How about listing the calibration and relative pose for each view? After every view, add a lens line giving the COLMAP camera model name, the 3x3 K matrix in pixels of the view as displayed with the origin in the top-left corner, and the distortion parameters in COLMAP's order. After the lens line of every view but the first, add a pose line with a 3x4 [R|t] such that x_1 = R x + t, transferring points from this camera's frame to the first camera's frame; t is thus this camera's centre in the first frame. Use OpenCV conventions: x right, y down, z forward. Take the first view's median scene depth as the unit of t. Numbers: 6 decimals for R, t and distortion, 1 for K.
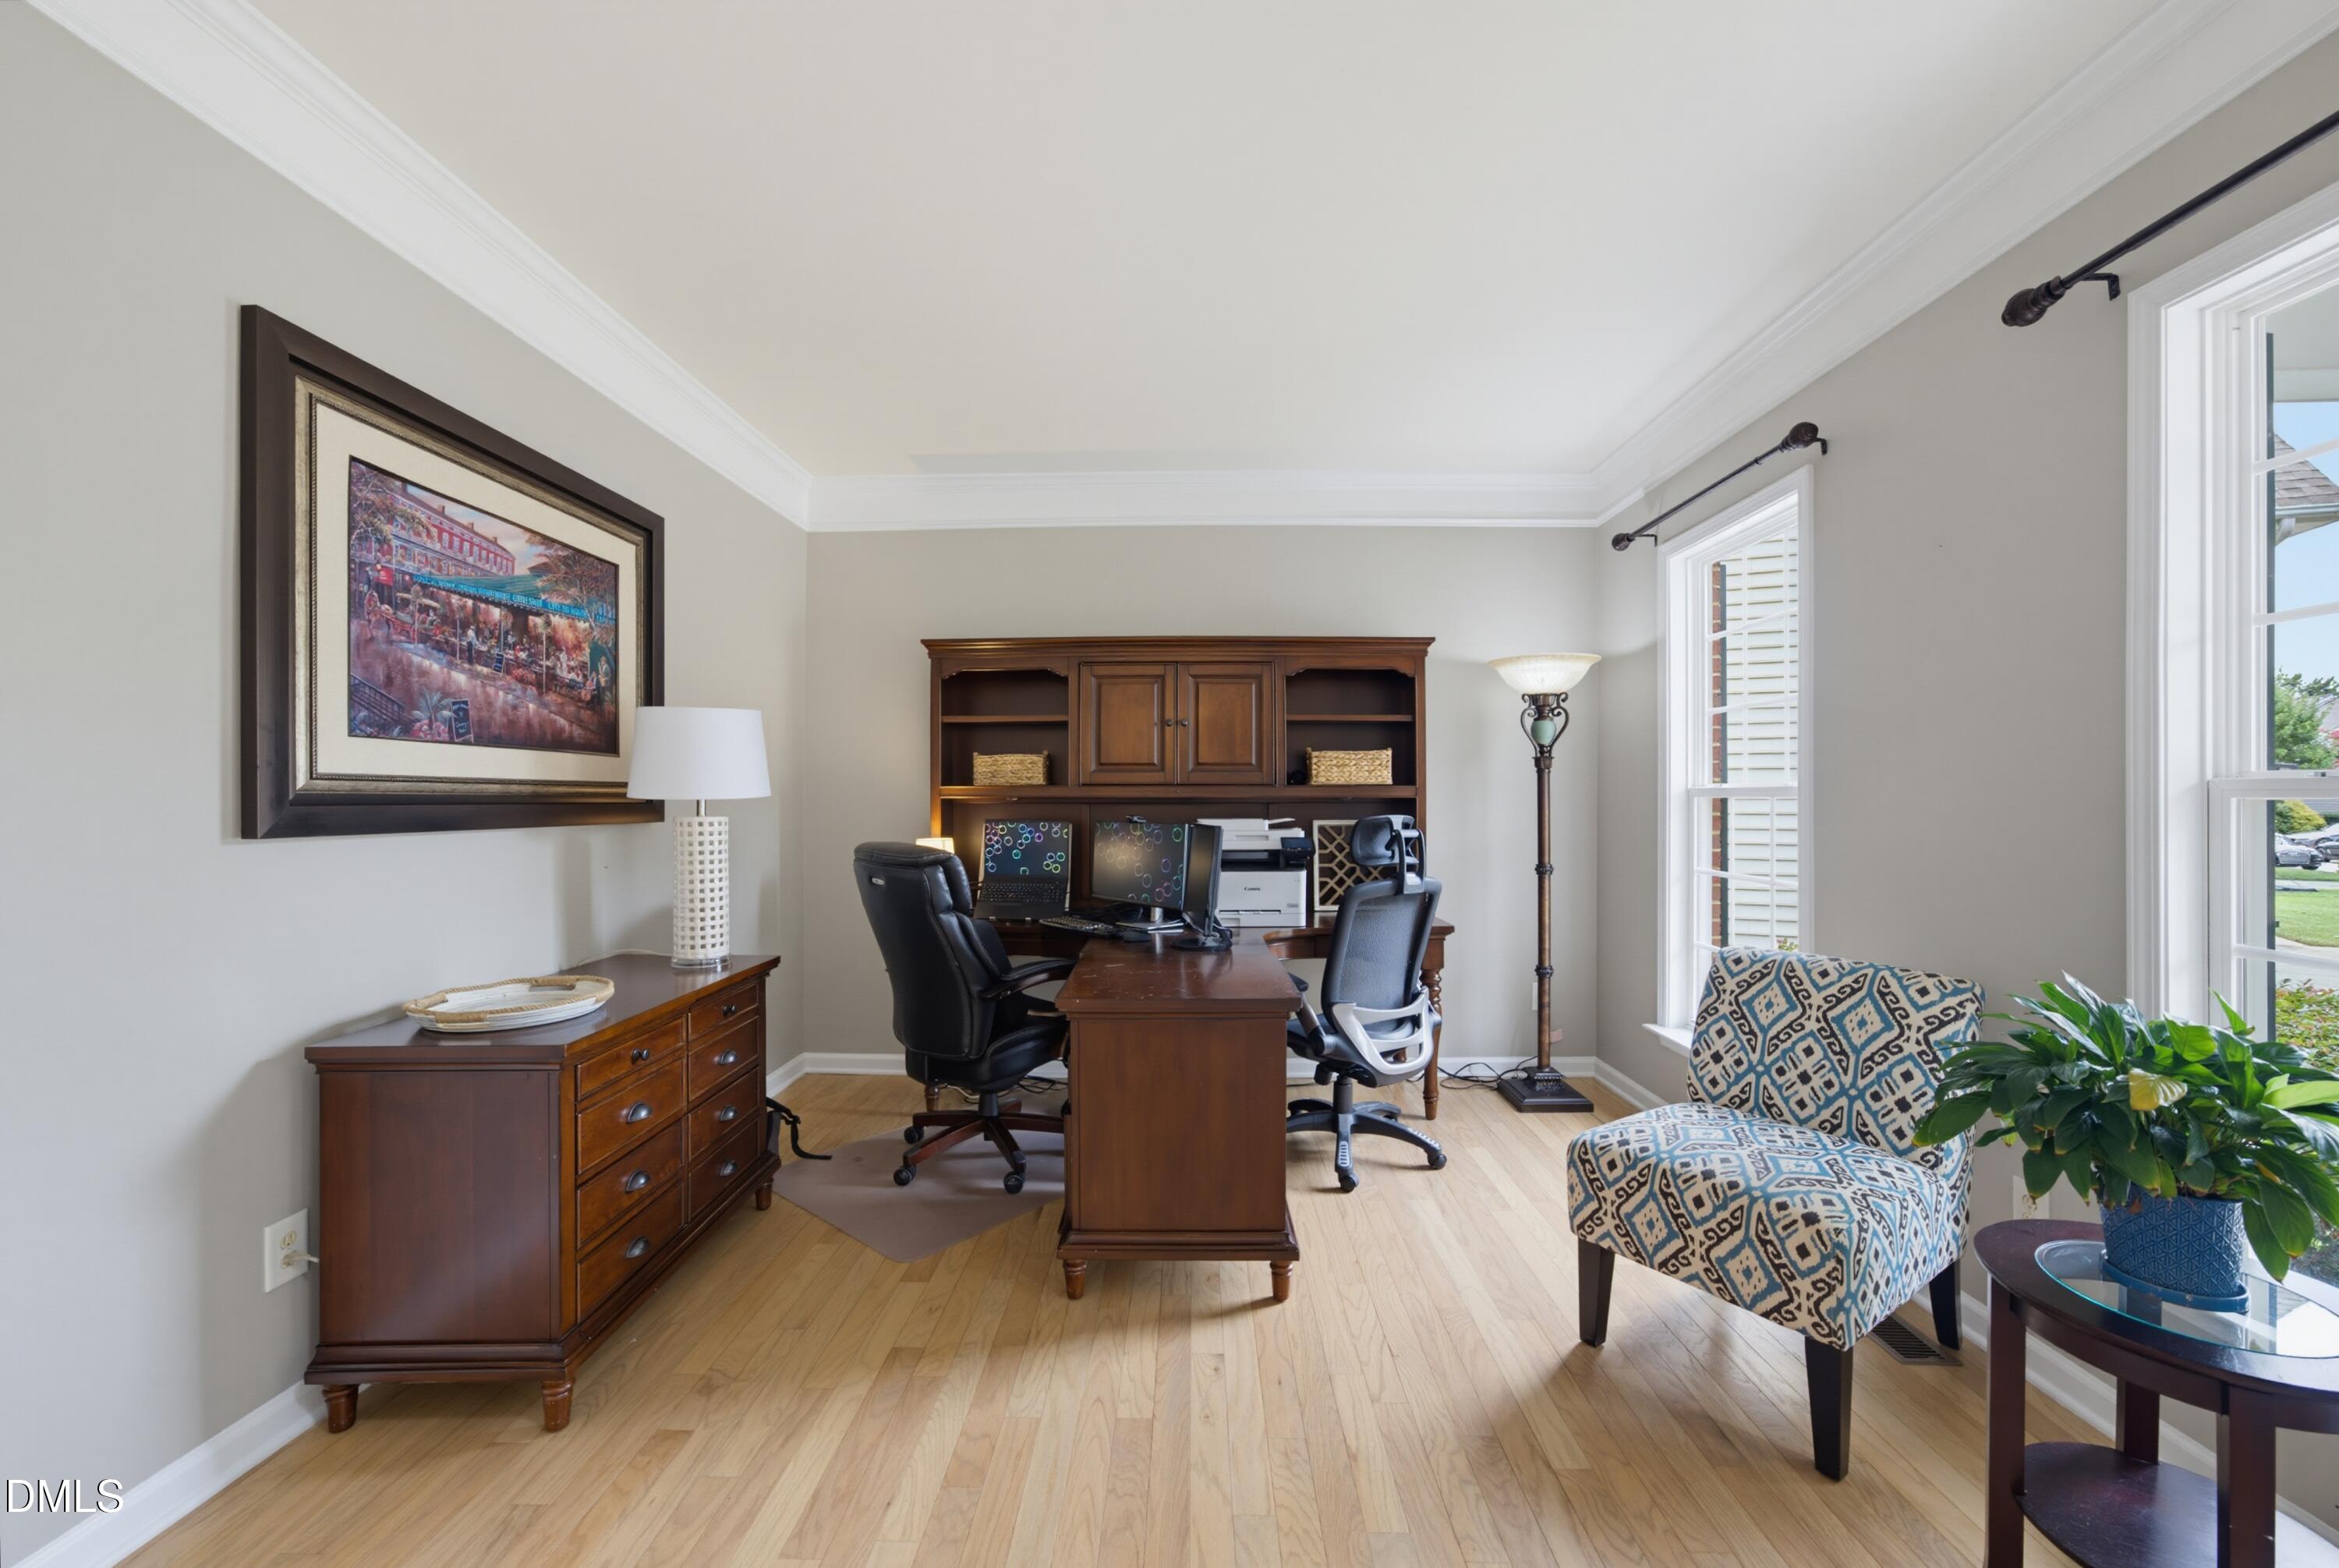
lens RADIAL K [[903.7, 0, 1174.0], [0, 903.7, 795.1], [0, 0, 1]] dist [-0.002511, -0.000535]
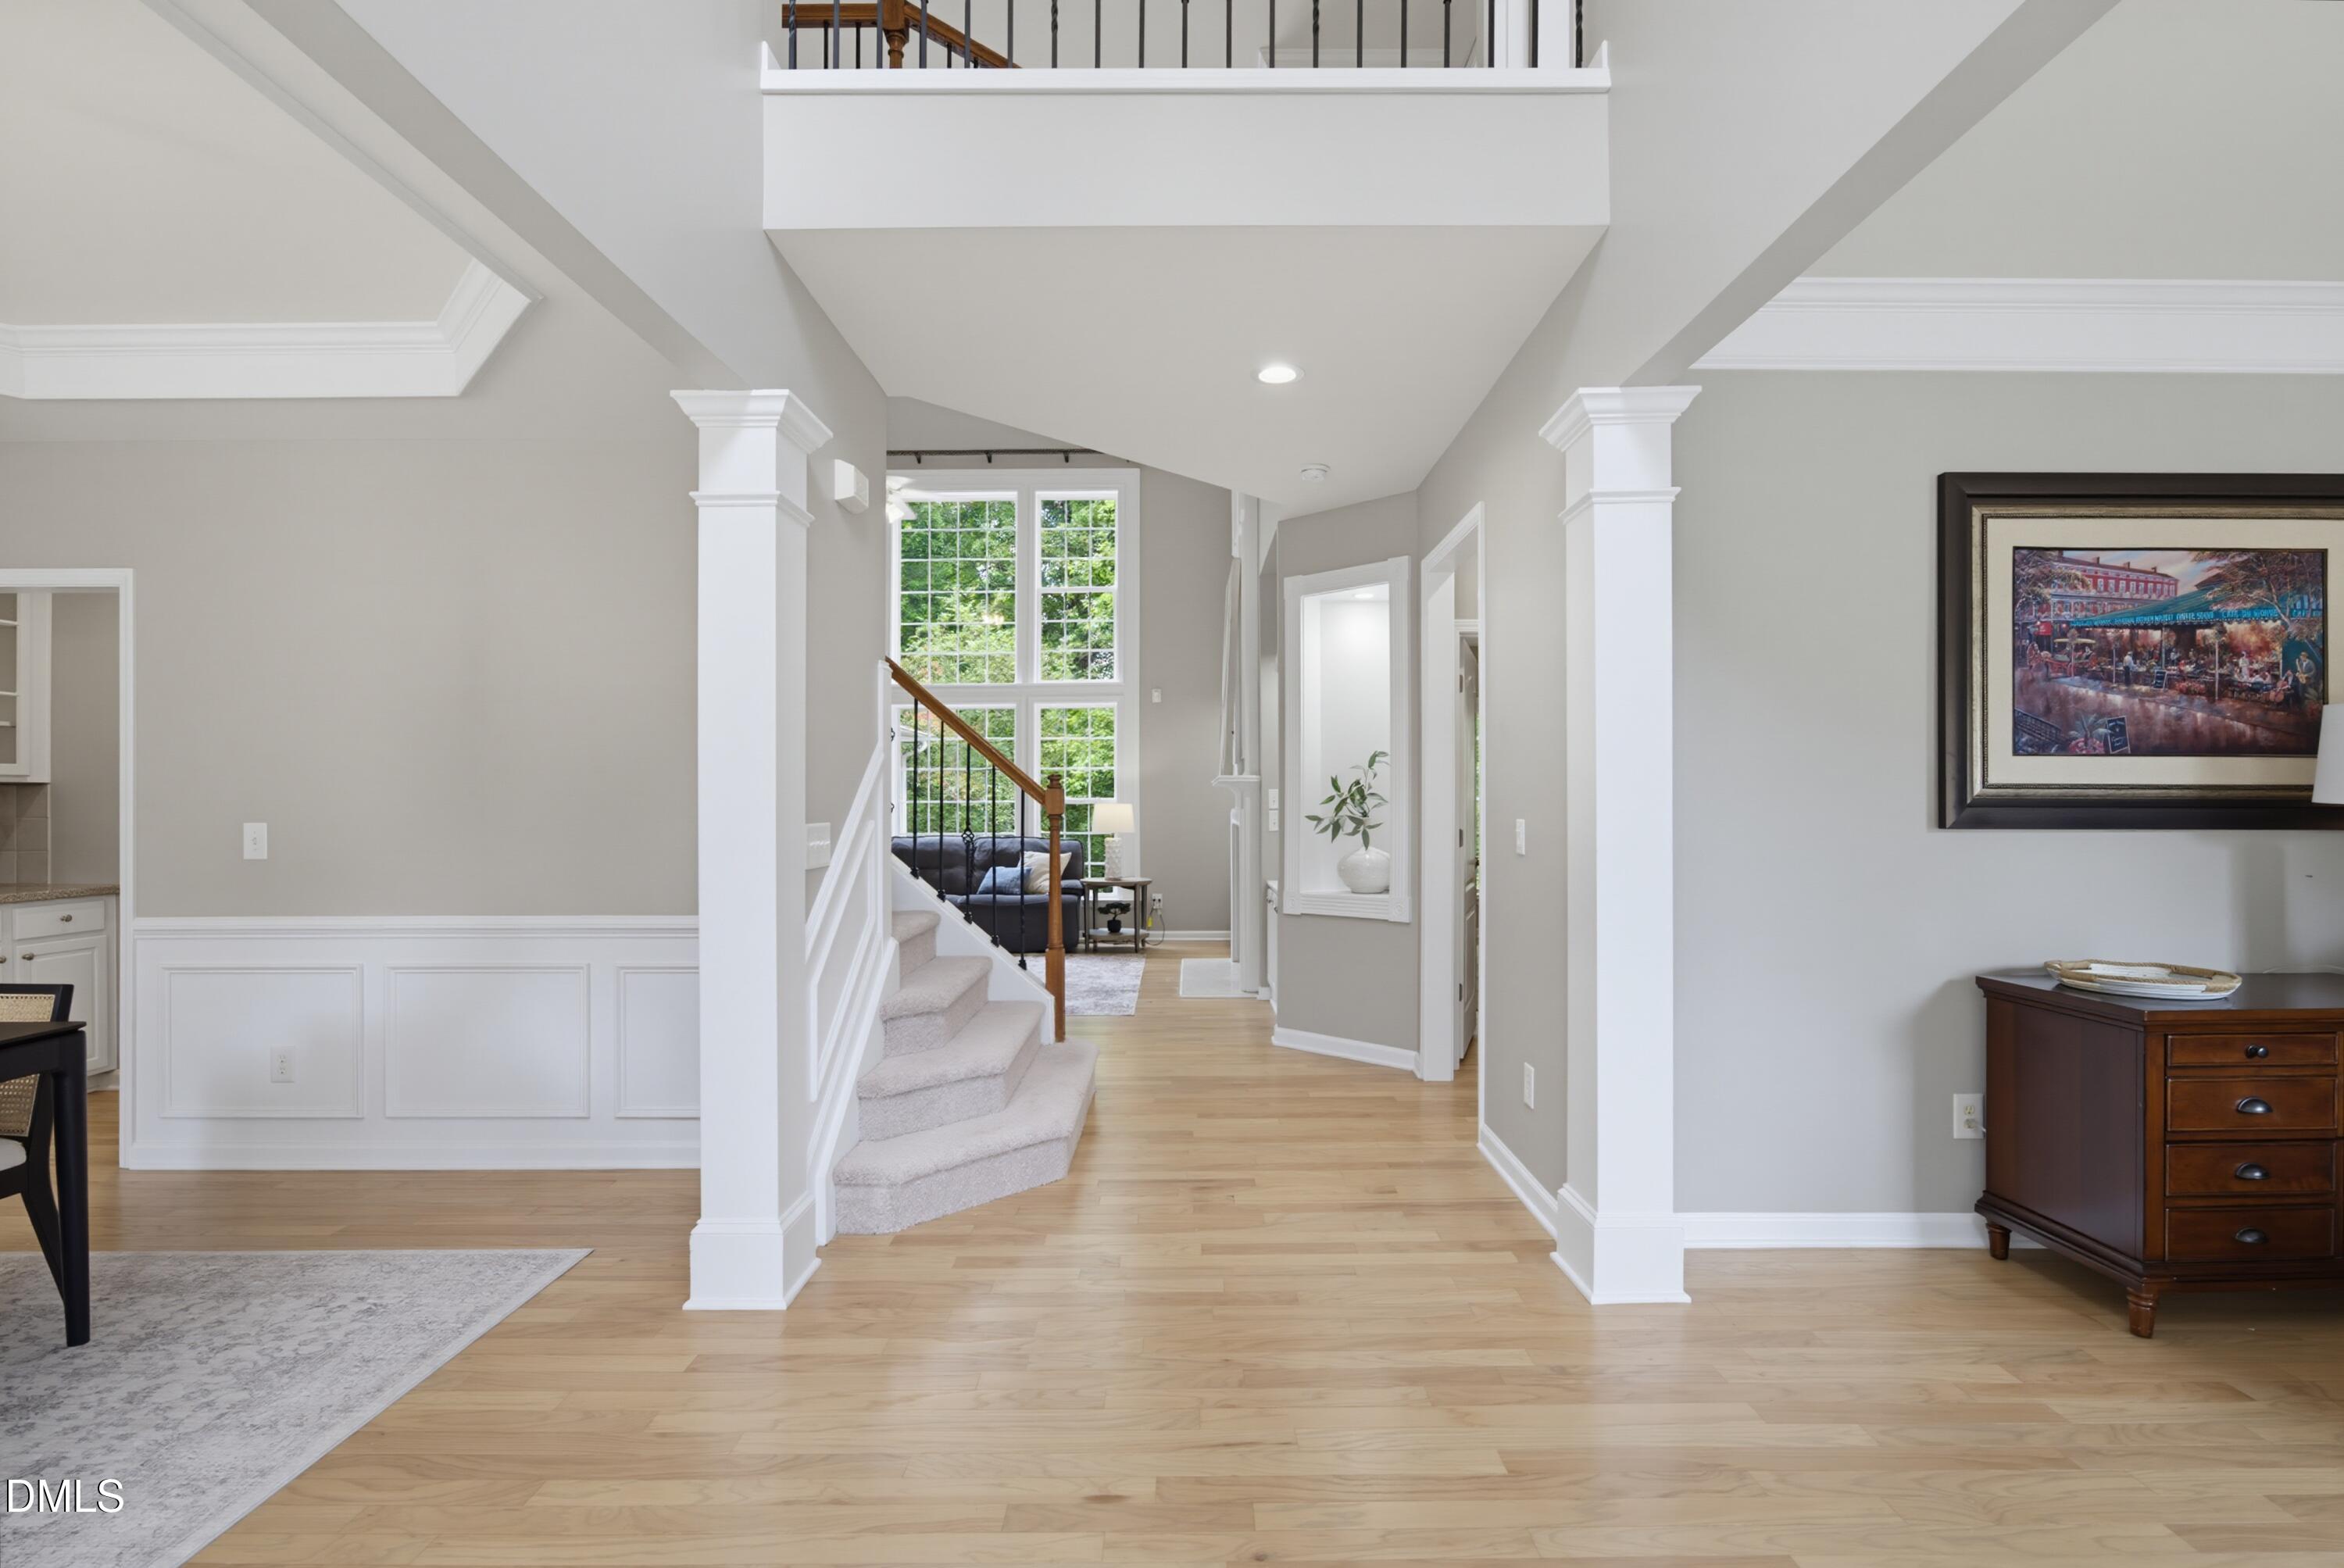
lens RADIAL K [[1087.2, 0, 1174.4], [0, 1087.2, 801.9], [0, 0, 1]] dist [-0.000977, 0.000269]
pose [[0.002085, -0.003417, -0.999992, 0.636903], [0.000582, 0.999994, -0.003416, 0.007663], [0.999998, -0.000575, 0.002087, -0.230694]]
